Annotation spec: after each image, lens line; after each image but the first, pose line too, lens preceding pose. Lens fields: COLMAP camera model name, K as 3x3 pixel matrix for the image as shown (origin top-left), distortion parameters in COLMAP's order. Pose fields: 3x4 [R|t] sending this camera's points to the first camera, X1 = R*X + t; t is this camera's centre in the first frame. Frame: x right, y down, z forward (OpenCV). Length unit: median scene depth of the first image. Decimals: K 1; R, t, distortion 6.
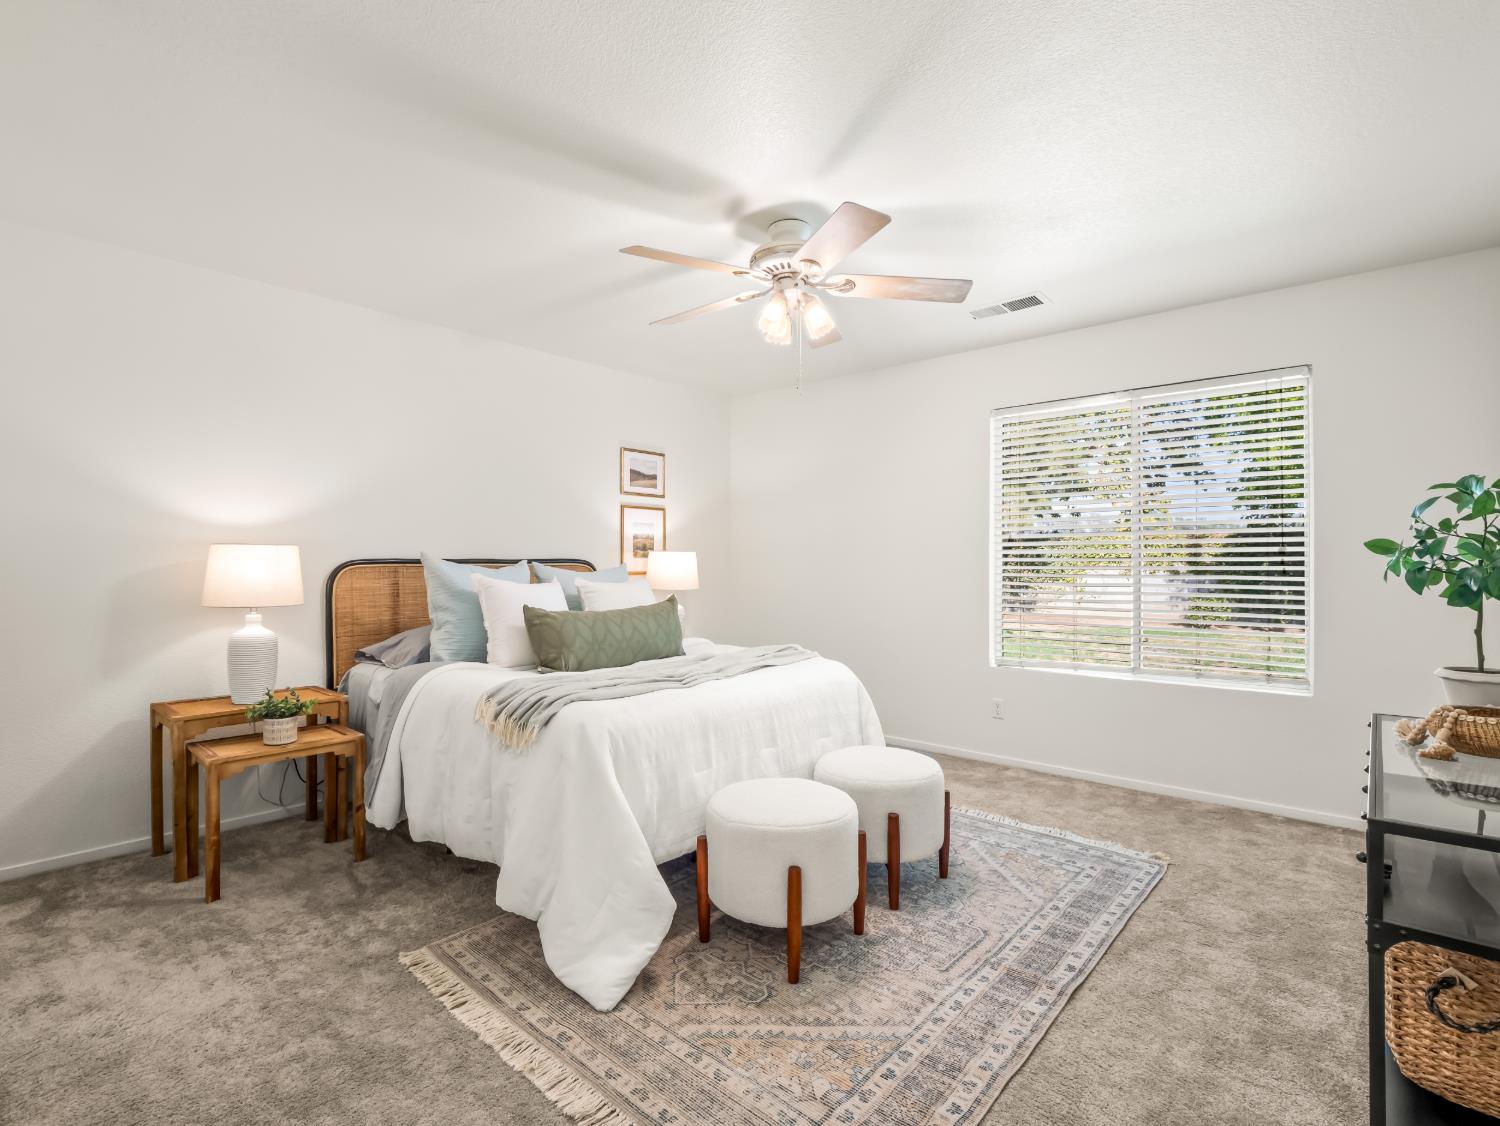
lens RADIAL K [[724.4, 0, 749.3], [0, 724.4, 564.7], [0, 0, 1]] dist [-0.011861, -0.000904]
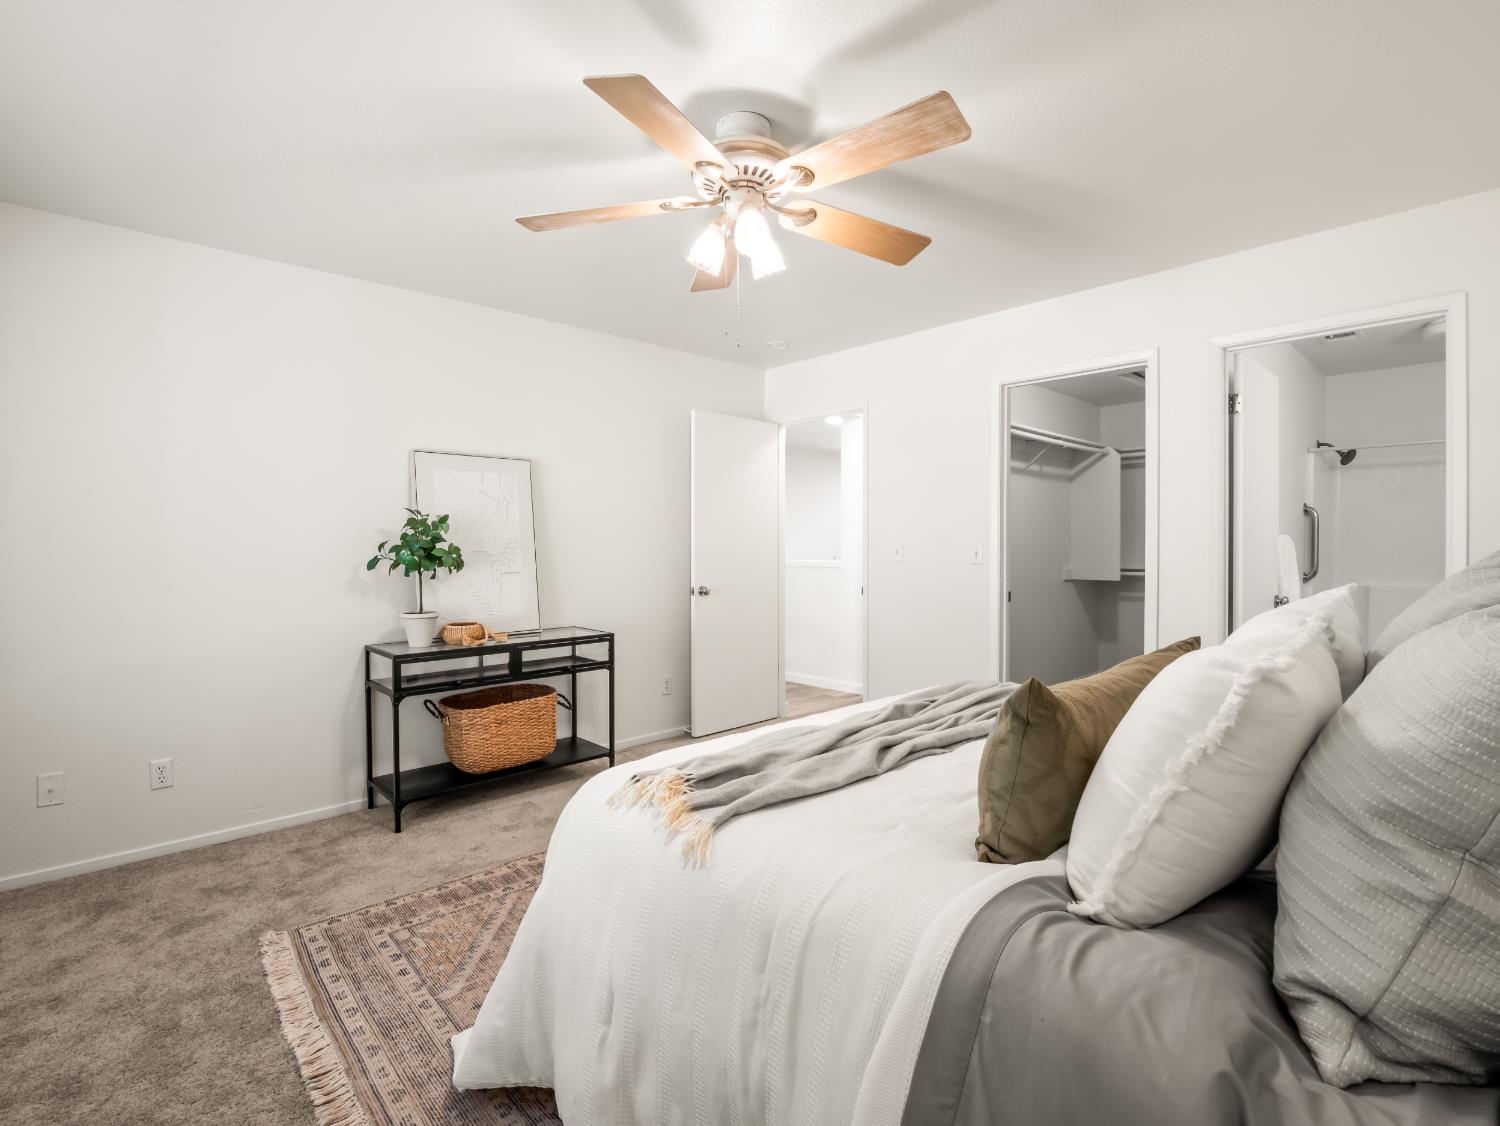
lens RADIAL K [[724.4, 0, 749.1], [0, 724.4, 559.7], [0, 0, 1]] dist [-0.011861, -0.000904]
pose [[-0.996030, -0.000614, 0.089014, -0.016861], [0.000866, 0.999862, 0.016584, -0.017274], [-0.089012, 0.016595, -0.995892, 1.817468]]
